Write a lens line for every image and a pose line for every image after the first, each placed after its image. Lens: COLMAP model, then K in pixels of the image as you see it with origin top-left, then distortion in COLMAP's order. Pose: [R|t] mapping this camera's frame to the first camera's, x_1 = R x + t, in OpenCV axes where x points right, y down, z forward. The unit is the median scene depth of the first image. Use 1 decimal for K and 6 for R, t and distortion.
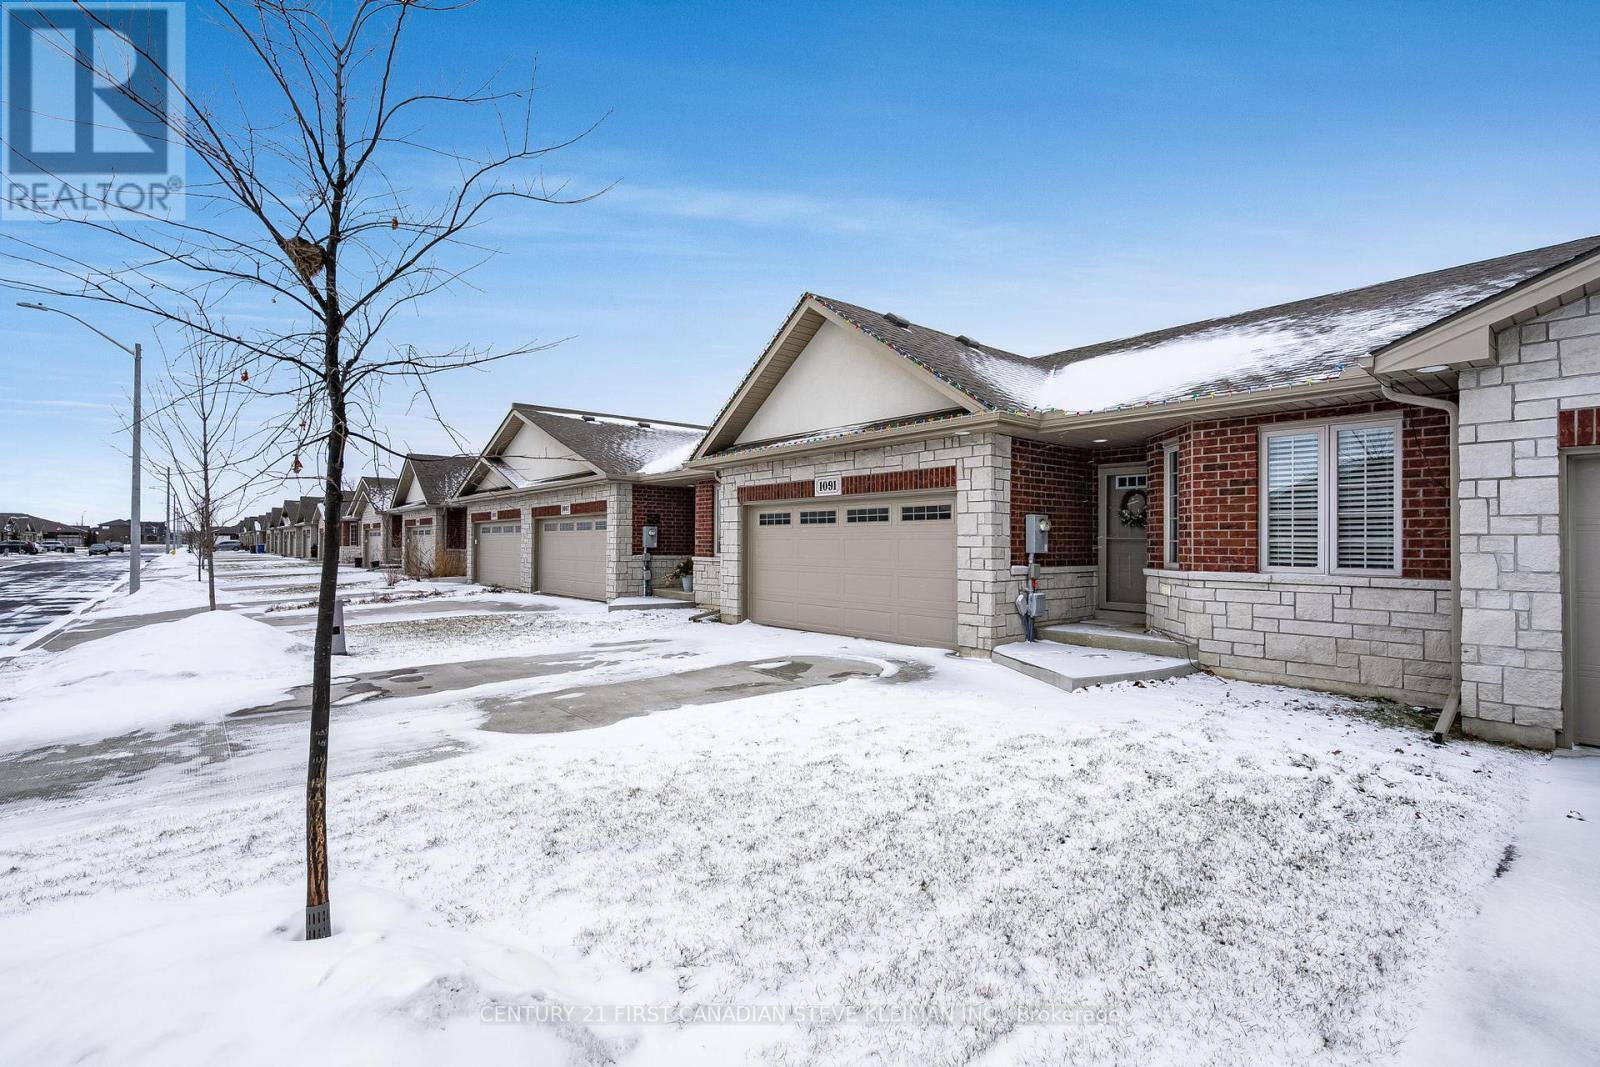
lens RADIAL K [[725.1, 0, 815.8], [0, 725.1, 532.5], [0, 0, 1]] dist [-0.000235, 0.000749]
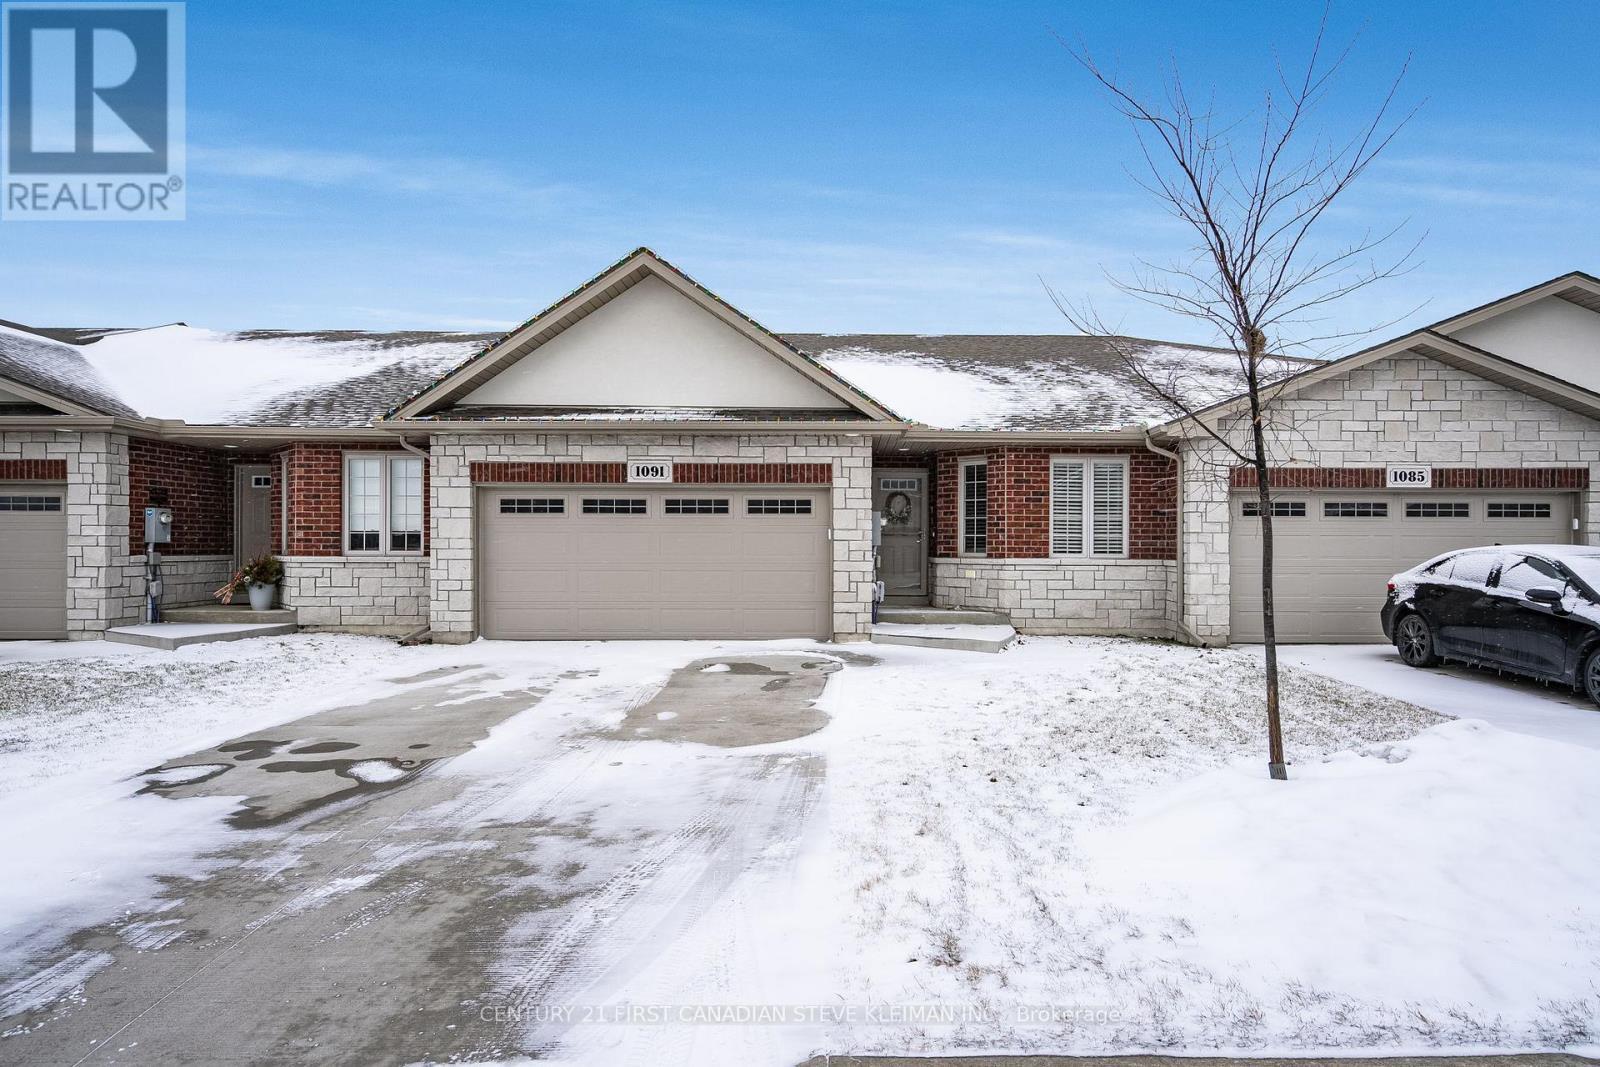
lens RADIAL K [[943.8, 0, 800.0], [0, 943.8, 533.5], [0, 0, 1]] dist [0.003213, 0.000647]
pose [[0.650127, 0.005388, 0.759806, -0.862714], [-0.013028, 0.999907, 0.004056, 0.004836], [-0.759713, -0.012536, 0.650137, 0.134275]]
